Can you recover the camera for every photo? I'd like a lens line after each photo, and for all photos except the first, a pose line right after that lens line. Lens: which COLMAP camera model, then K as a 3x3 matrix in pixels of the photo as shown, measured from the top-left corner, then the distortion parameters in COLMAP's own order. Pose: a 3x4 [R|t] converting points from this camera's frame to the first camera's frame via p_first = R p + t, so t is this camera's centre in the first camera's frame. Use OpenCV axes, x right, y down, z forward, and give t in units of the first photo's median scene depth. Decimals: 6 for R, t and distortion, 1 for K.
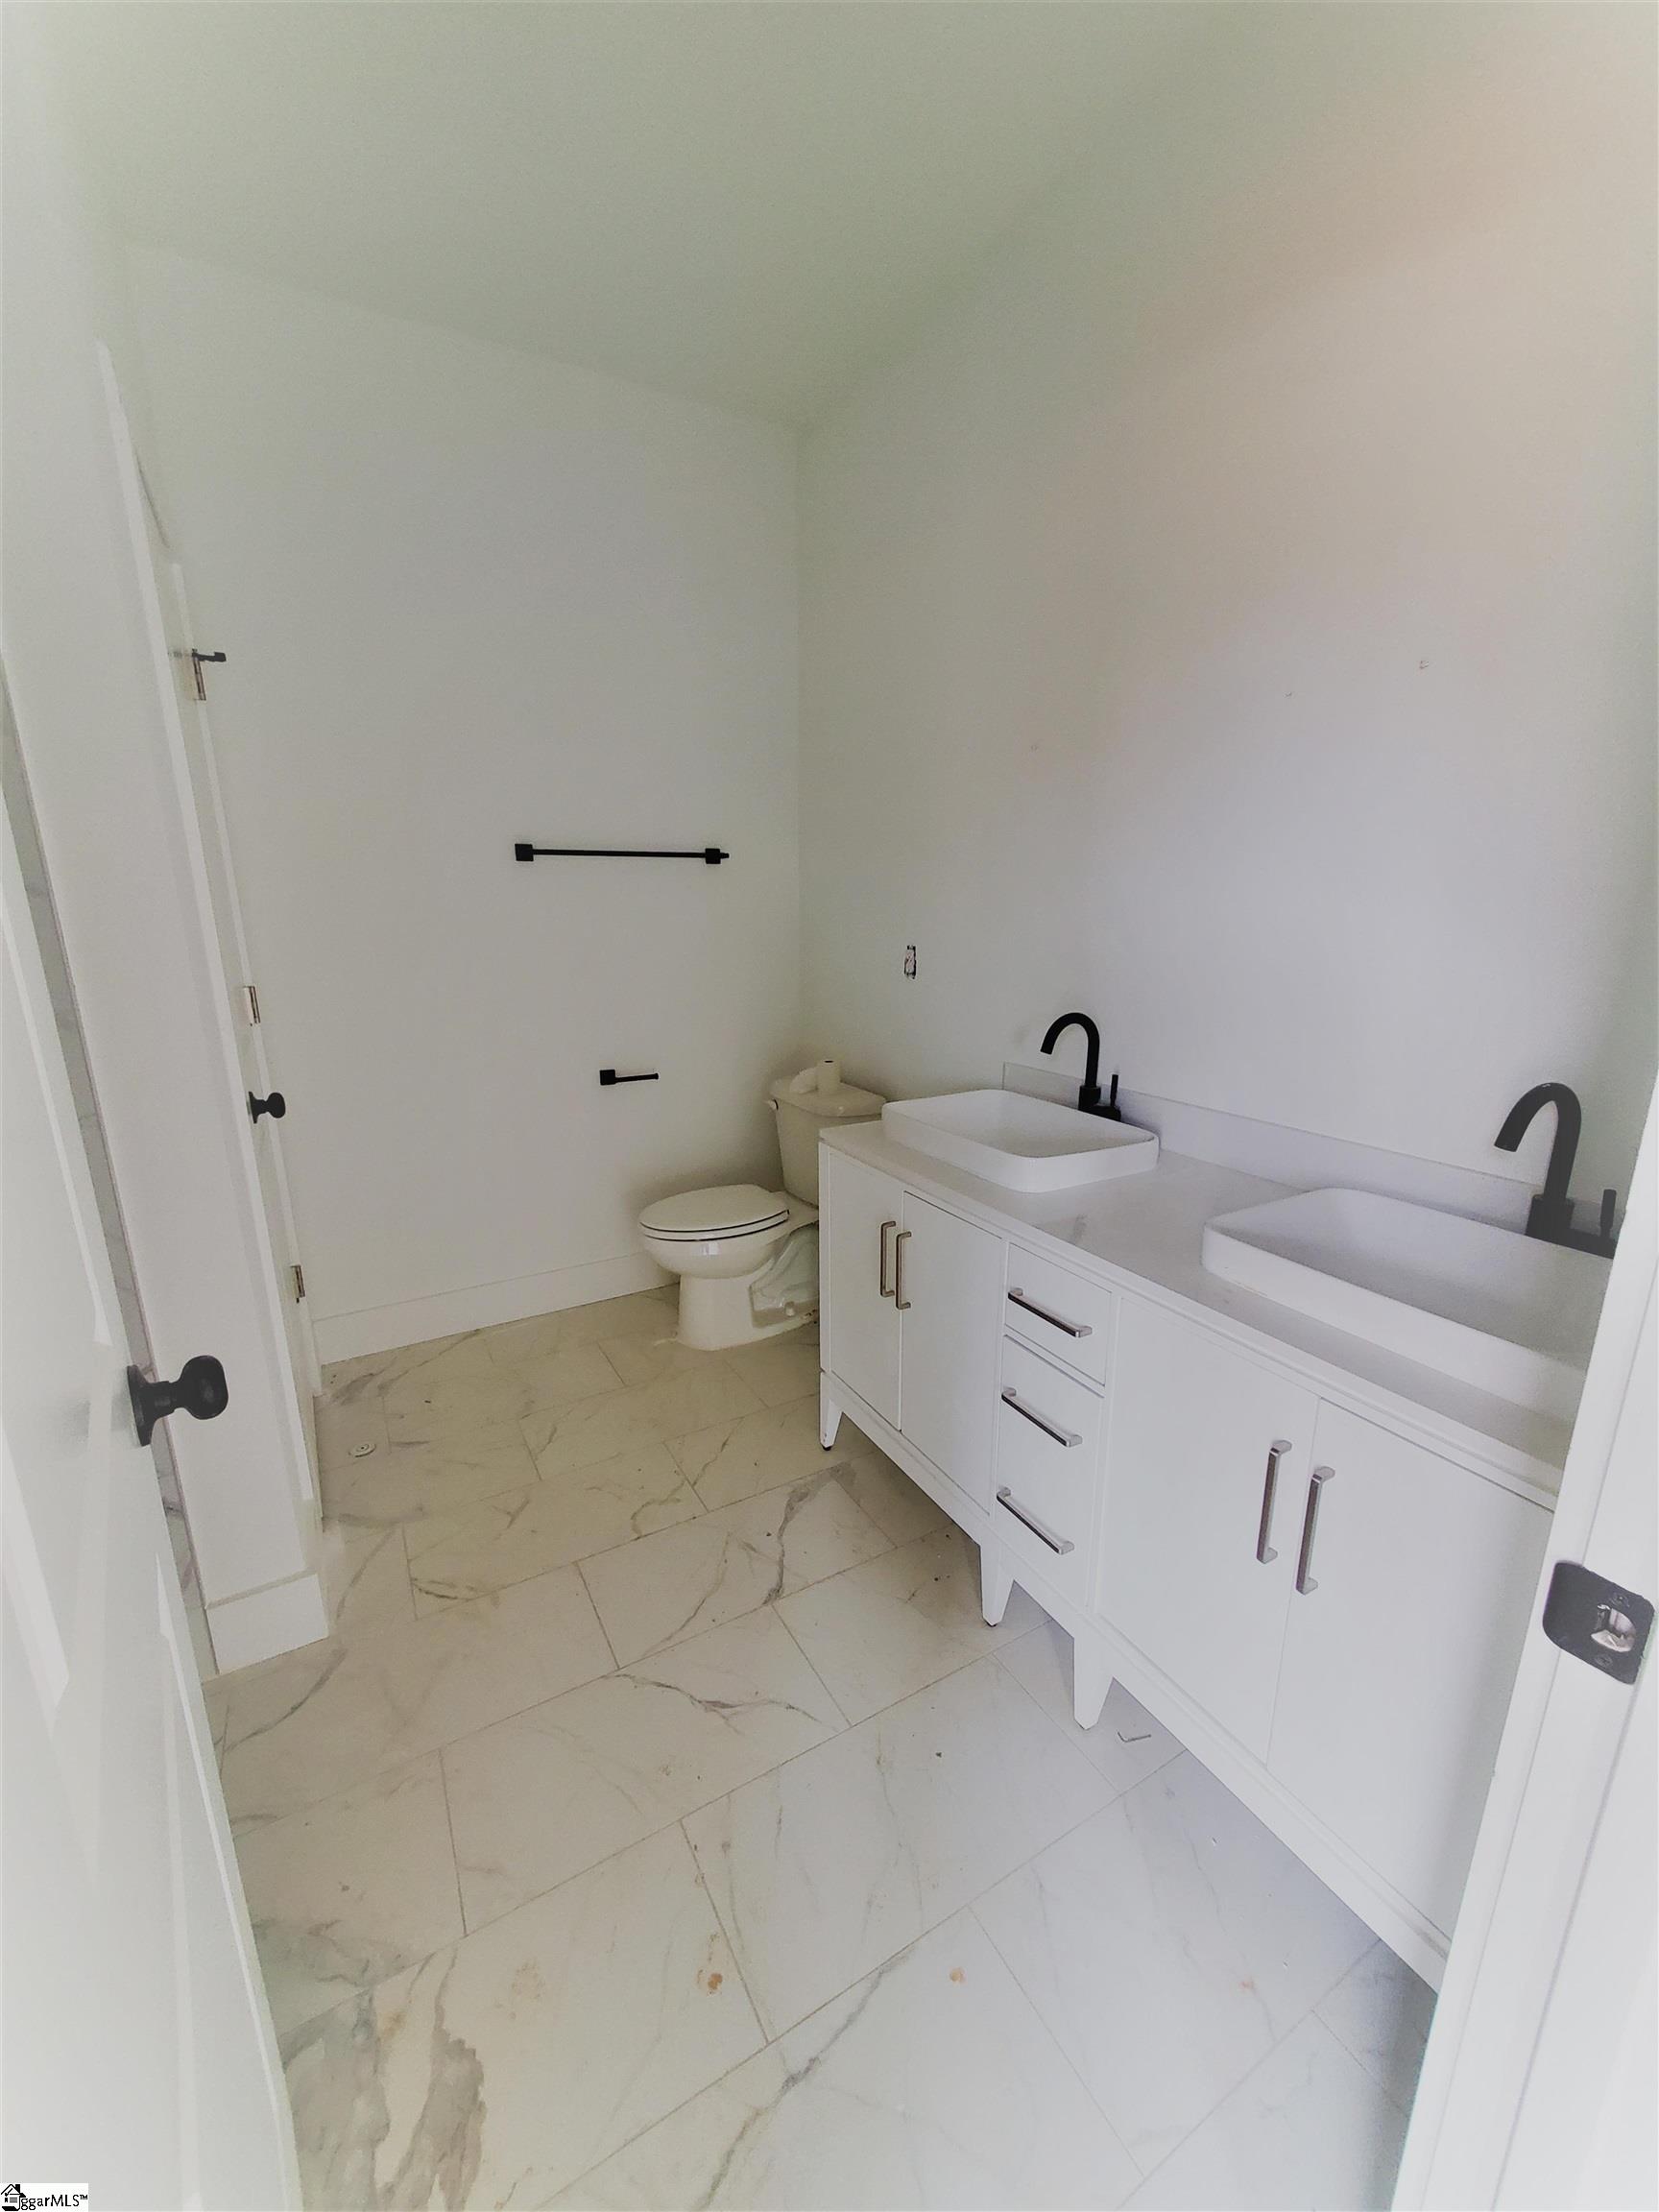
lens RADIAL K [[890.3, 0, 820.8], [0, 890.3, 1115.8], [0, 0, 1]] dist [0.025252, 0.000152]
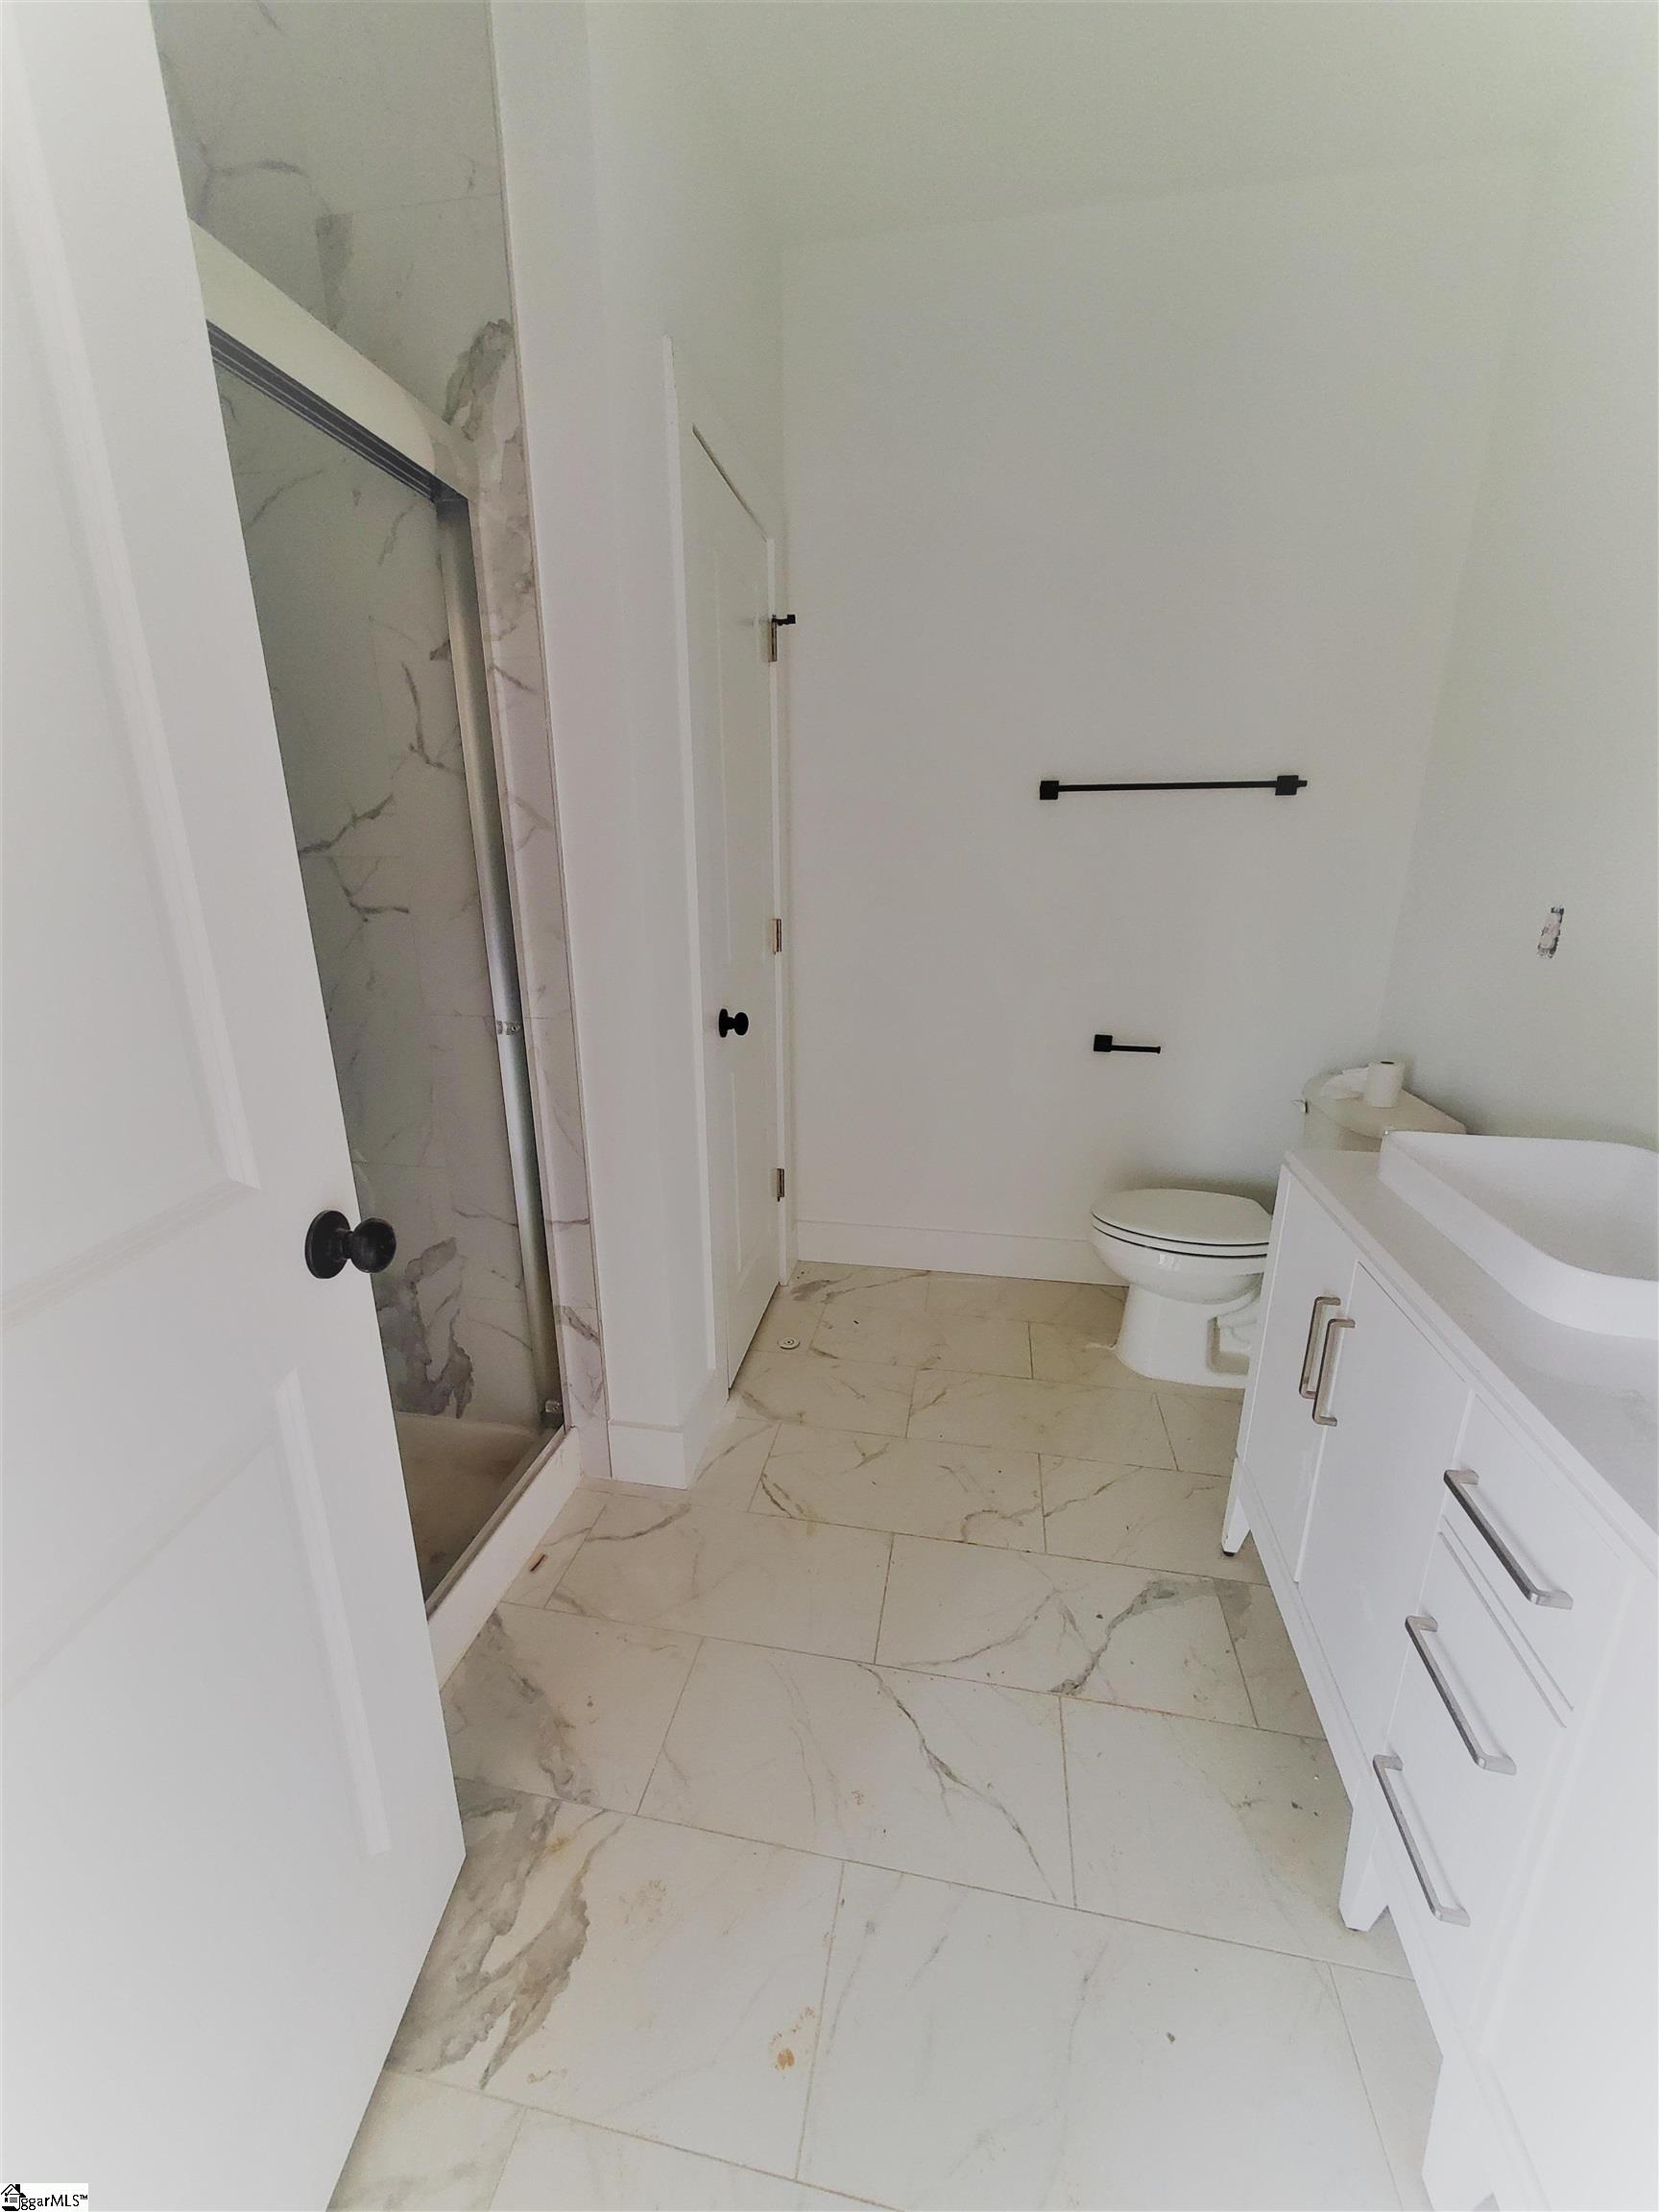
lens RADIAL K [[890.3, 0, 828.2], [0, 890.3, 1116.7], [0, 0, 1]] dist [0.025252, 0.000152]
pose [[0.763009, 0.189235, -0.618068, 0.174573], [-0.159924, 0.981725, 0.103150, -0.028131], [0.626293, 0.020140, 0.779328, 0.189334]]
